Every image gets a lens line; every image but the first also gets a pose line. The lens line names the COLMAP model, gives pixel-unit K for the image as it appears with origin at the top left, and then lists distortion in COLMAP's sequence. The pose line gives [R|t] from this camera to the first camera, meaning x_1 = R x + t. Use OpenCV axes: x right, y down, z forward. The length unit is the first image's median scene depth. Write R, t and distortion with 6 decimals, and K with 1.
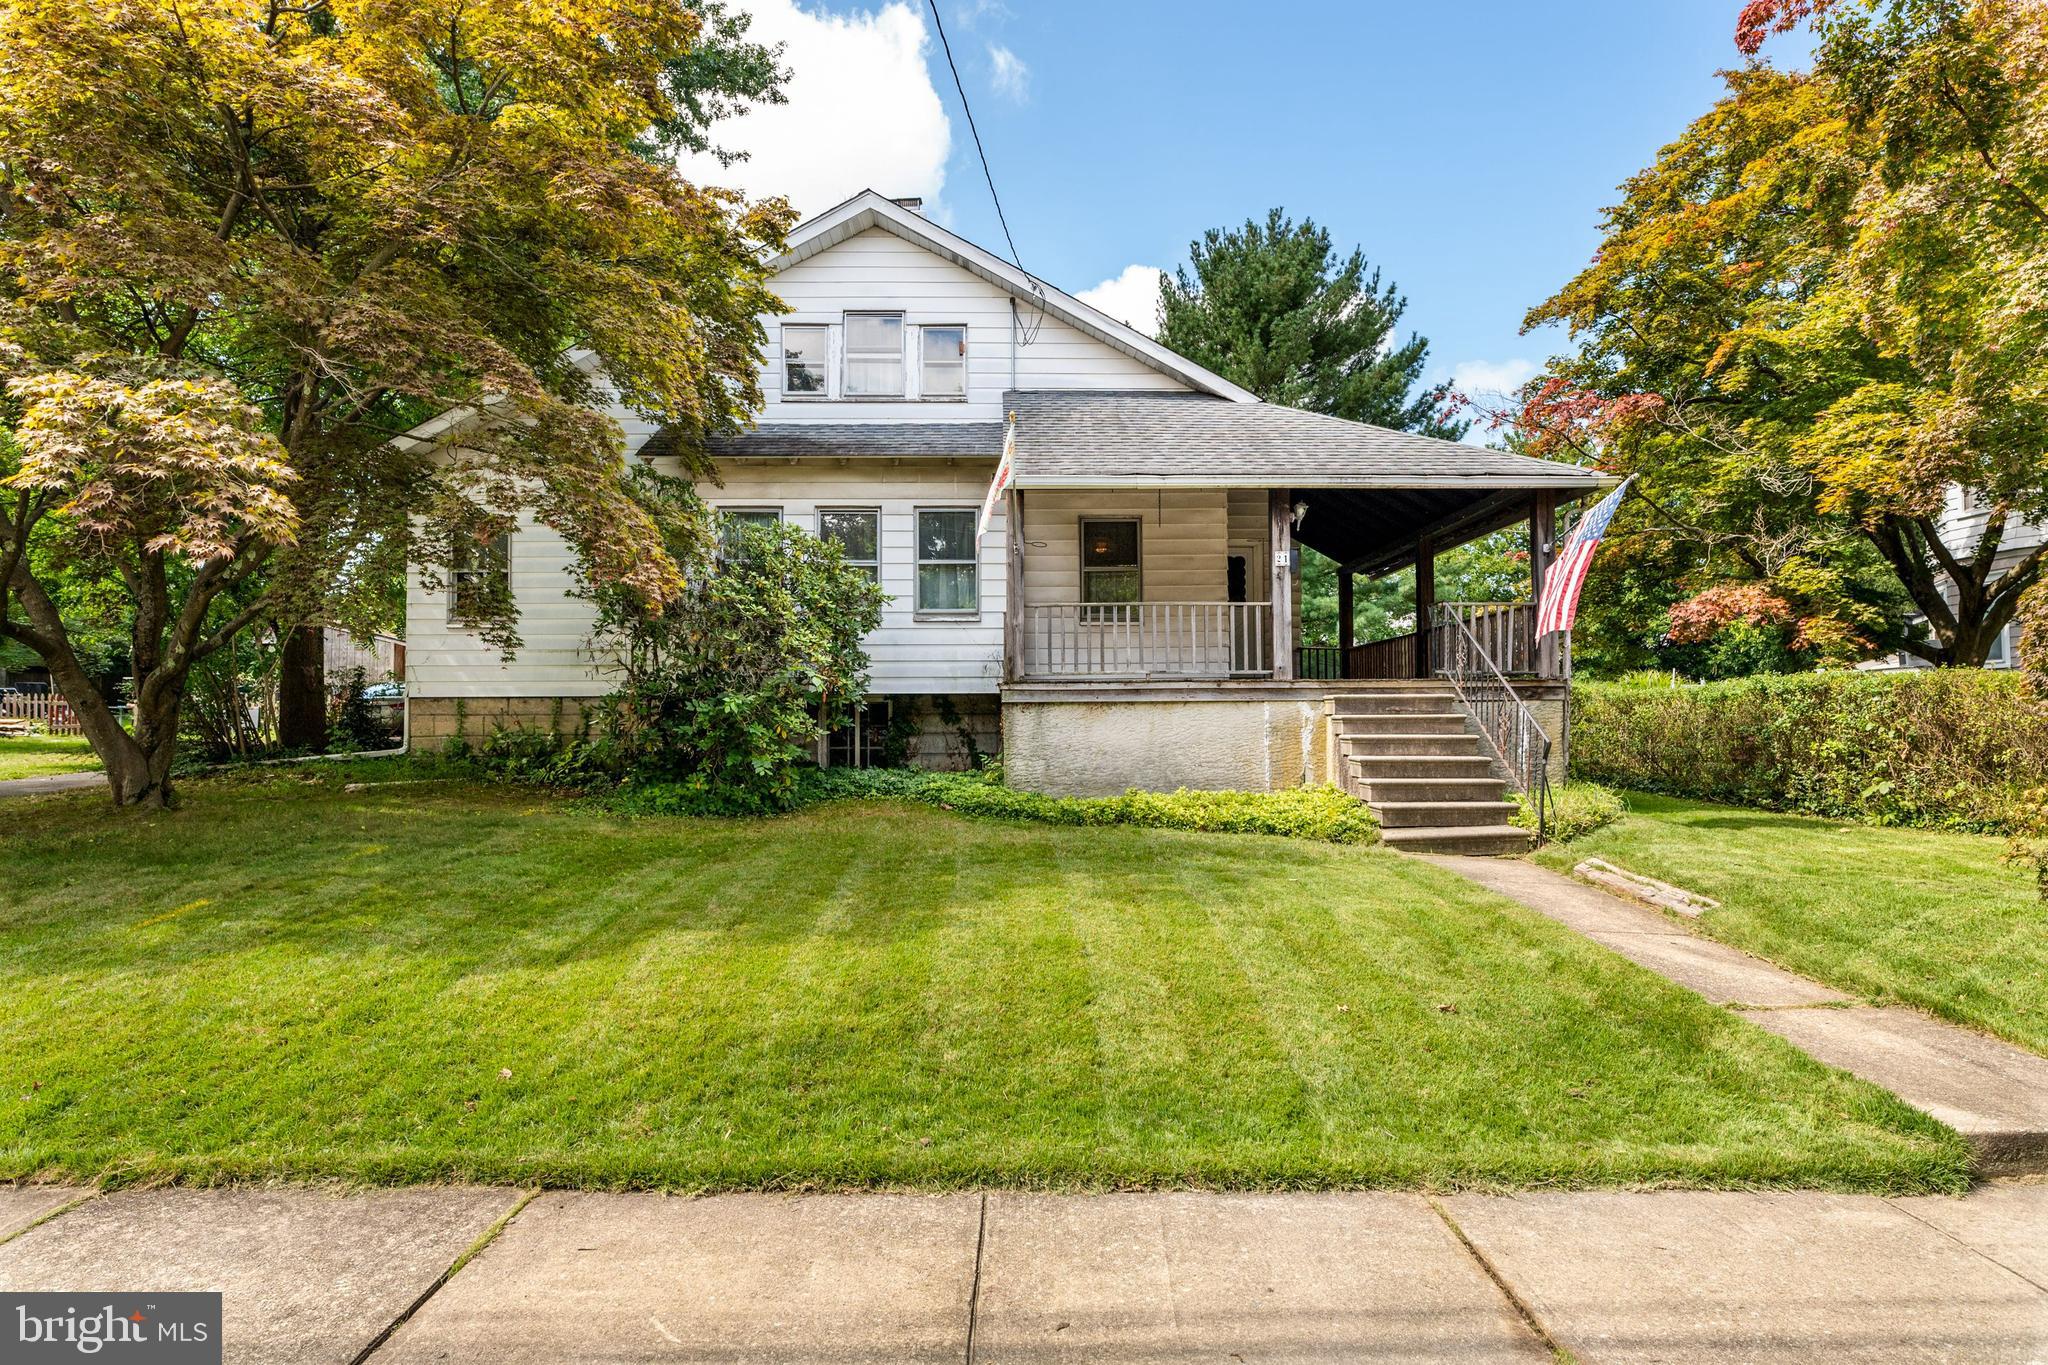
lens RADIAL K [[1201.7, 0, 1024.0], [0, 1201.7, 682.5], [0, 0, 1]] dist [0.004445, -0.000150]
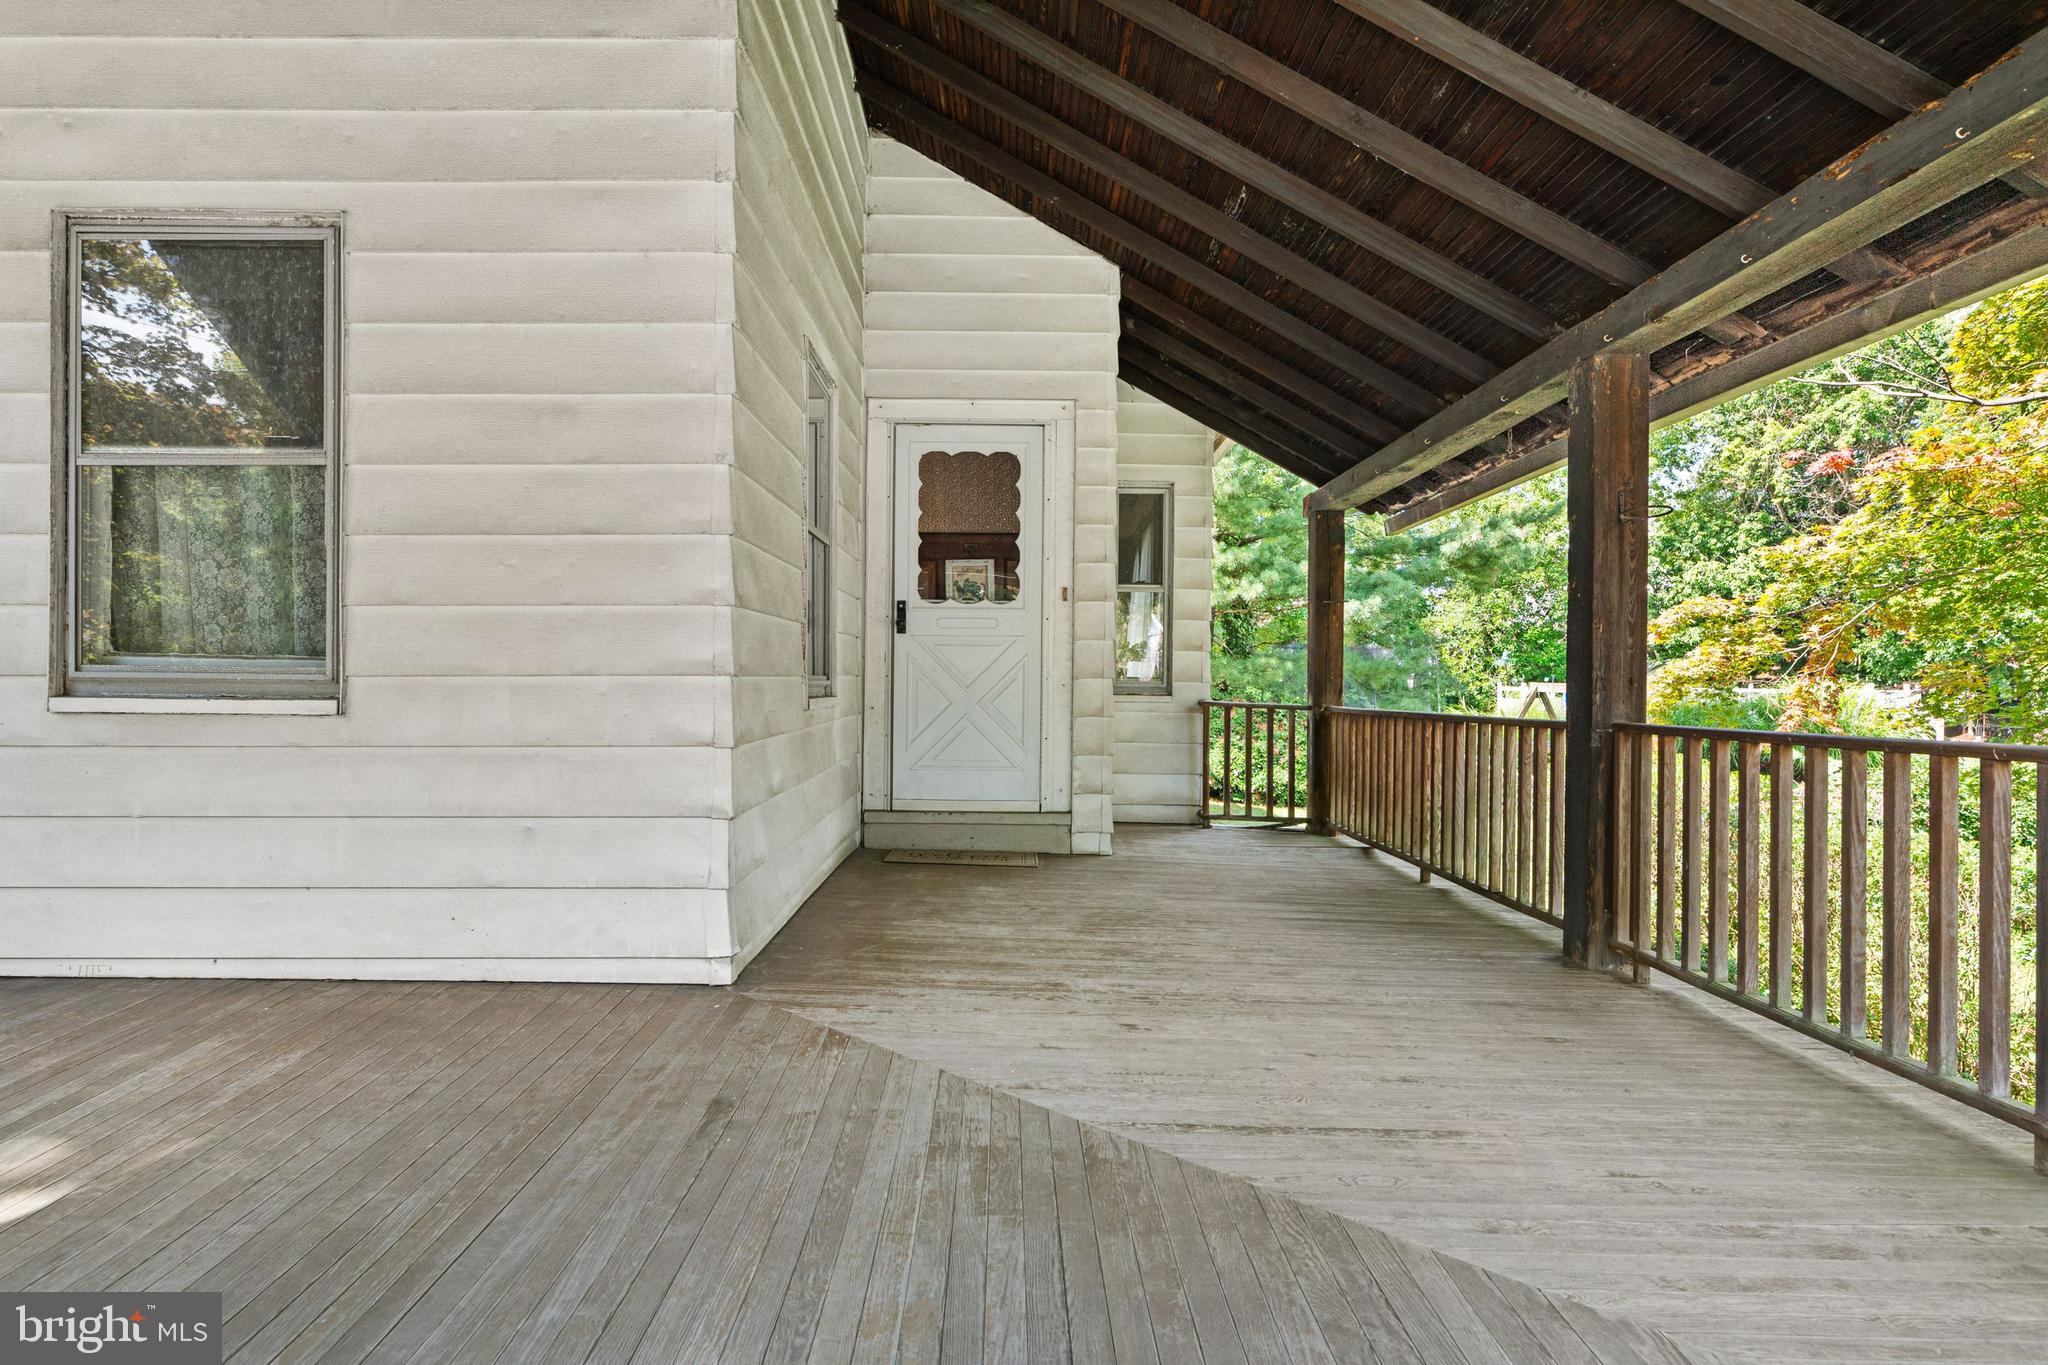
lens RADIAL K [[1201.7, 0, 1024.0], [0, 1201.7, 682.5], [0, 0, 1]] dist [0.004445, -0.000150]
pose [[0.999856, 0.010064, -0.013642, 0.227317], [-0.009503, 0.999132, 0.040568, -0.064360], [0.014039, -0.040432, 0.999084, 0.787698]]
